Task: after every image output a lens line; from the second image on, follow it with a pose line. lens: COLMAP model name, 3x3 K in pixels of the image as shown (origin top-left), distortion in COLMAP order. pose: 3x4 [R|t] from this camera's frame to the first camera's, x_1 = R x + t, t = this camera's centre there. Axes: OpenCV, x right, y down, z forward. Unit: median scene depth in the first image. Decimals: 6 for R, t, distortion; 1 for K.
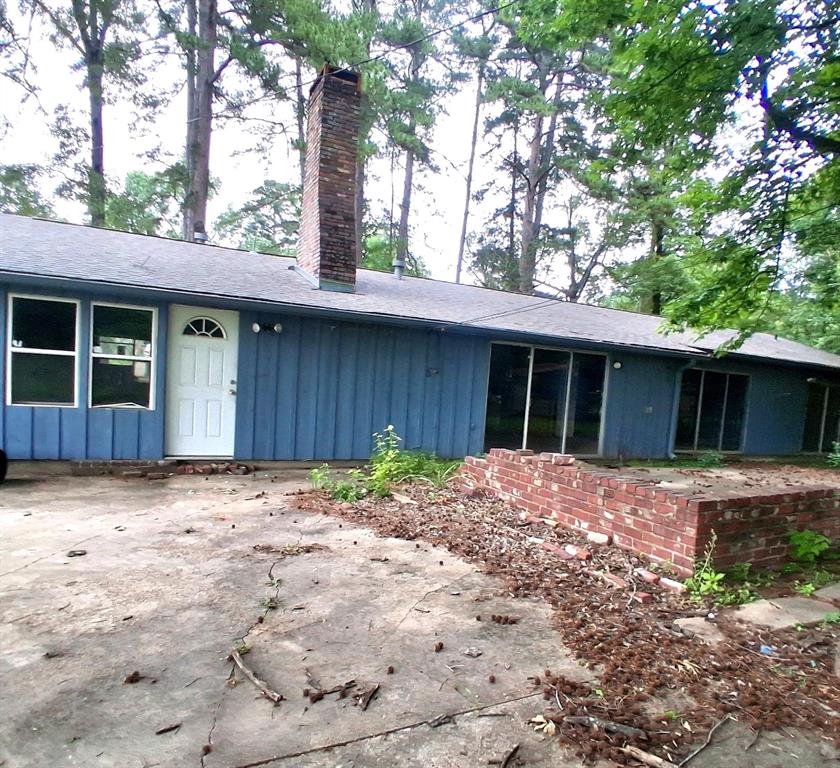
lens RADIAL K [[567.3, 0, 439.7], [0, 567.3, 428.1], [0, 0, 1]] dist [0.005380, -0.042630]
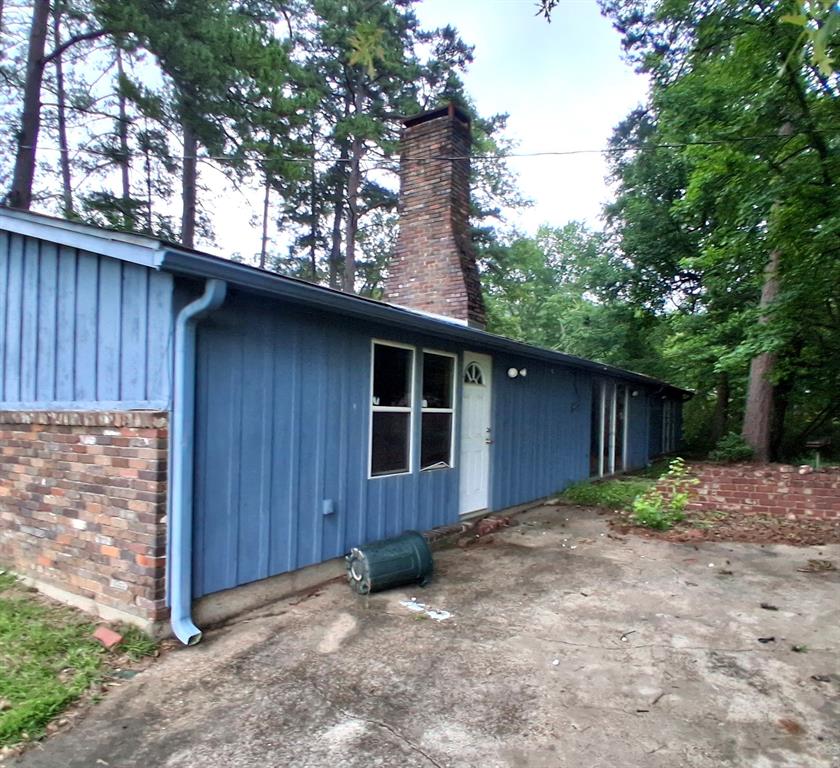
lens RADIAL K [[567.1, 0, 424.3], [0, 567.1, 424.9], [0, 0, 1]] dist [0.016901, -0.060816]
pose [[0.867923, -0.068818, 0.491908, -1.060716], [0.092358, 0.995444, -0.023693, -0.088250], [-0.488036, 0.065995, 0.870325, 0.253184]]
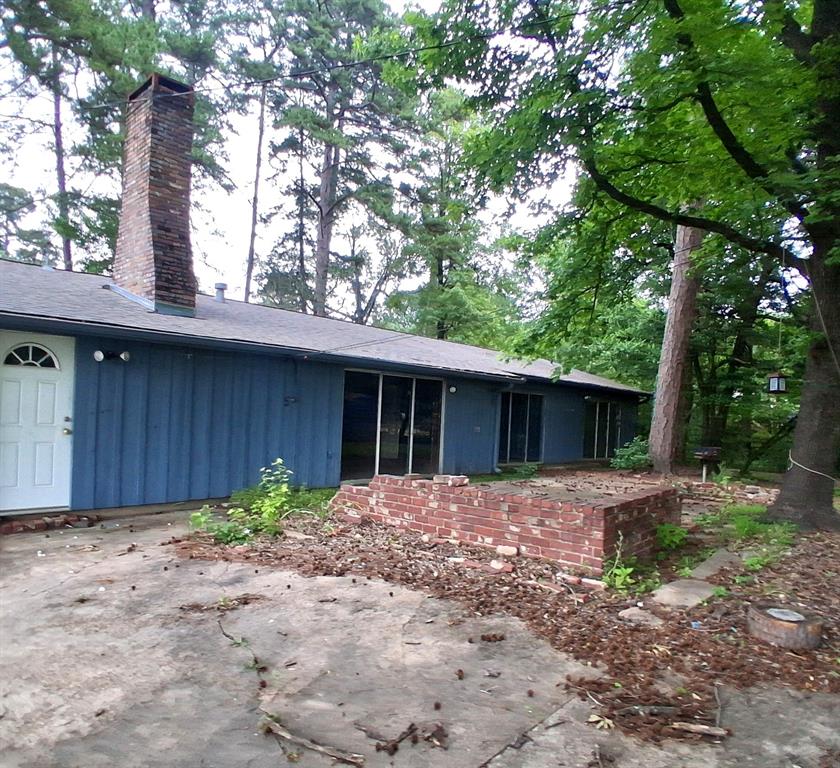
lens RADIAL K [[567.1, 0, 424.3], [0, 567.1, 424.9], [0, 0, 1]] dist [0.016901, -0.060816]
pose [[0.934222, -0.041771, 0.354237, -0.189762], [0.058105, 0.997676, -0.035594, -0.012977], [-0.351927, 0.053836, 0.934478, 0.022675]]
